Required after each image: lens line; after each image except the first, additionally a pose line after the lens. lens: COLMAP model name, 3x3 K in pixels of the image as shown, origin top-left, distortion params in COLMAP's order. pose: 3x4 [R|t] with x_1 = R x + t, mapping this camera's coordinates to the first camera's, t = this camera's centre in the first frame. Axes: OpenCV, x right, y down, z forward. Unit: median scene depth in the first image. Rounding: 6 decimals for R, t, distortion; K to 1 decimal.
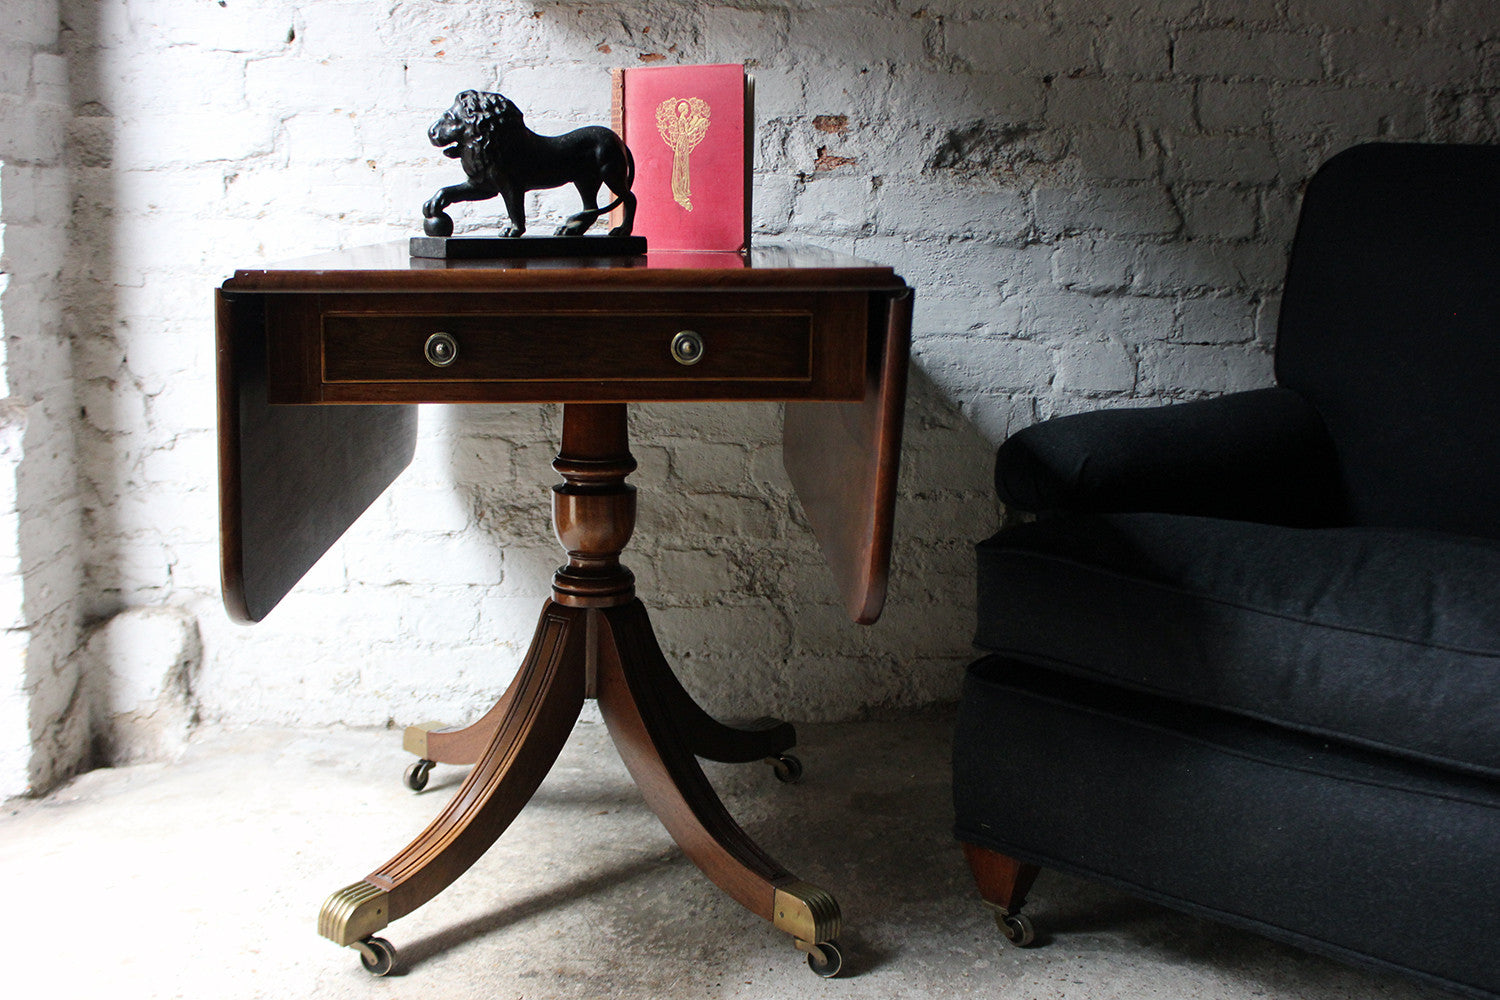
lens RADIAL K [[1562.1, 0, 765.8], [0, 1562.1, 482.5], [0, 0, 1]] dist [-0.073693, 0.000000]
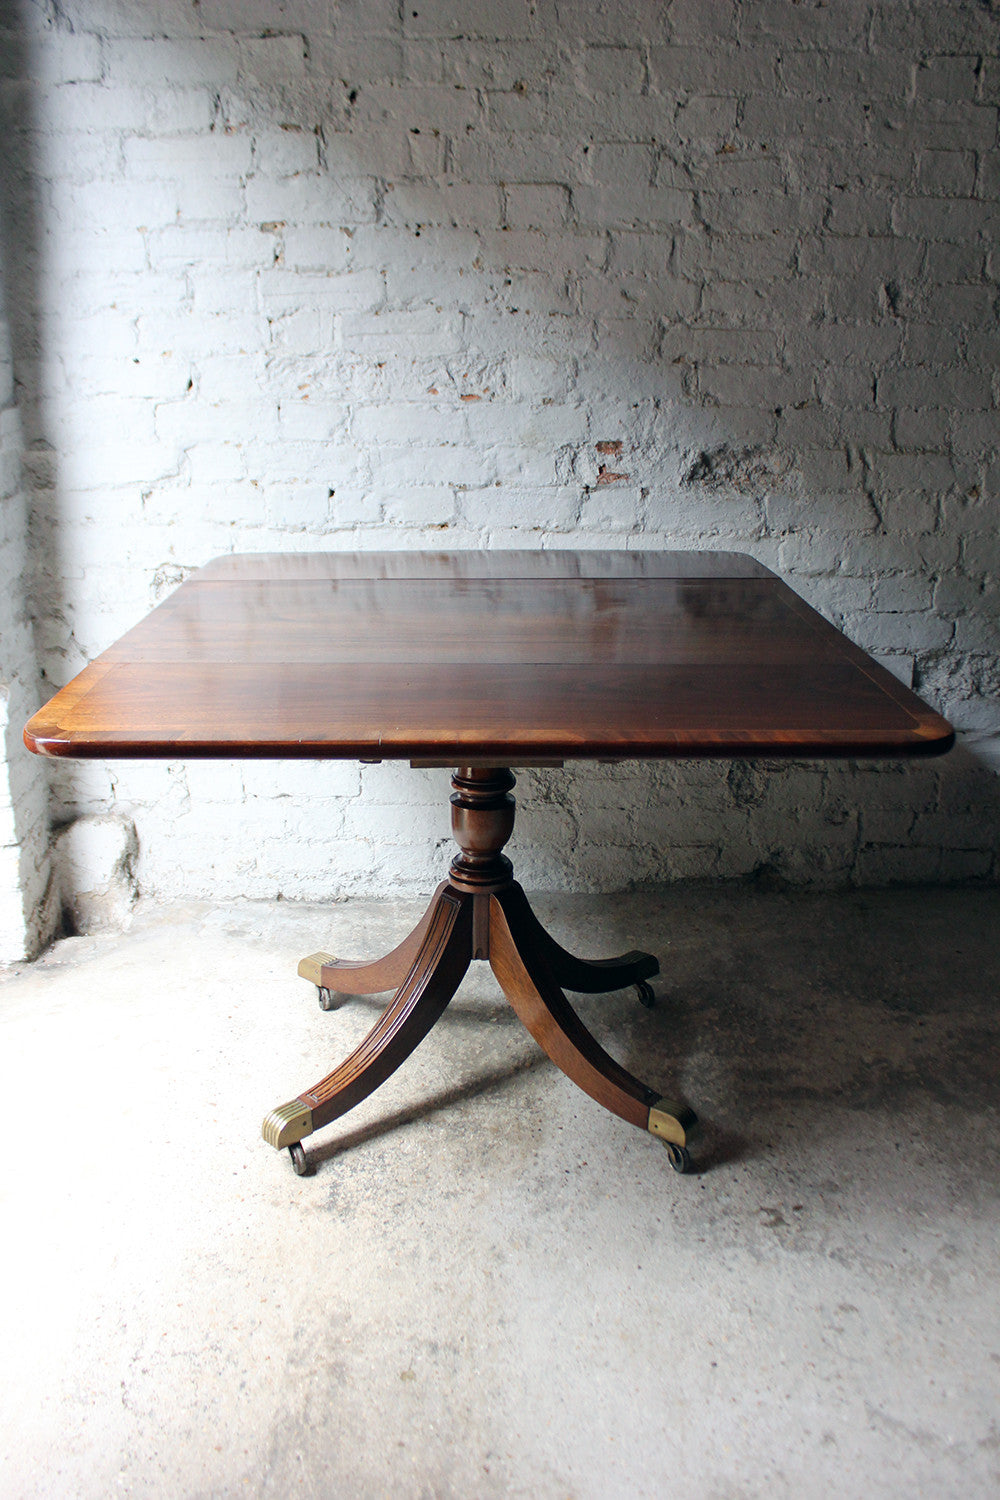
lens RADIAL K [[1267.3, 0, 497.6], [0, 1267.3, 750.7], [0, 0, 1]] dist [-0.142904, 0.116911]
pose [[0.999797, -0.004964, -0.019512, -0.031466], [0.007703, 0.989712, 0.142865, -0.130530], [0.018602, -0.142986, 0.989550, -0.064394]]
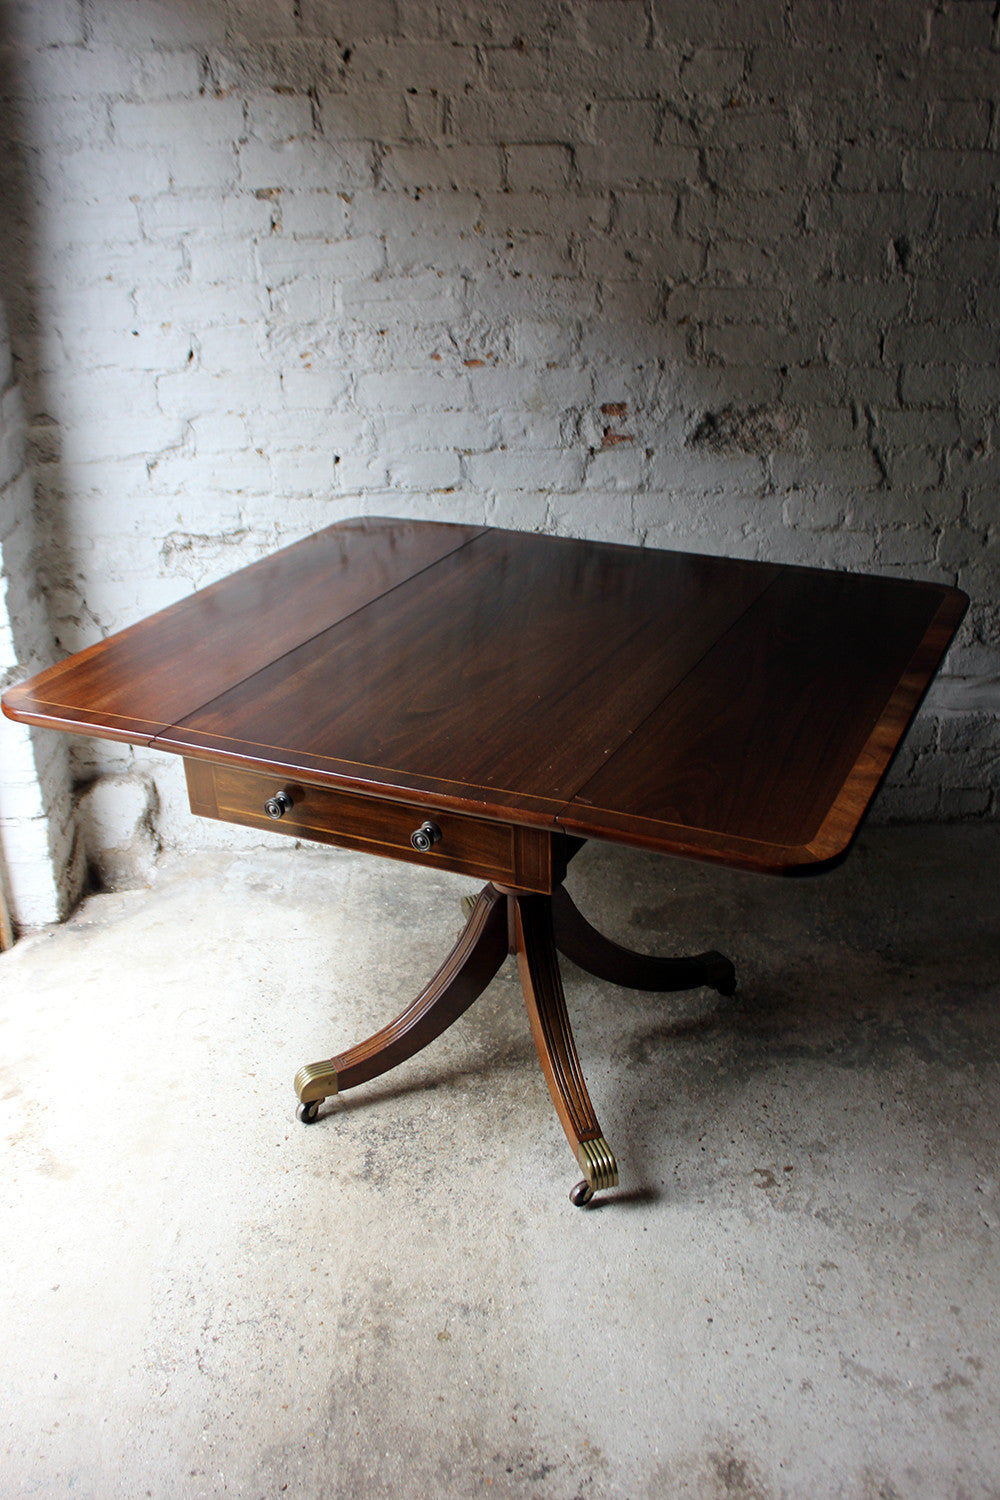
lens RADIAL K [[1340.9, 0, 510.2], [0, 1340.9, 753.3], [0, 0, 1]] dist [-0.135401, 0.108544]
pose [[0.999679, -0.020815, -0.014465, -0.033864], [0.024005, 0.960700, 0.276550, -0.261675], [0.008140, -0.276808, 0.960891, -0.131916]]
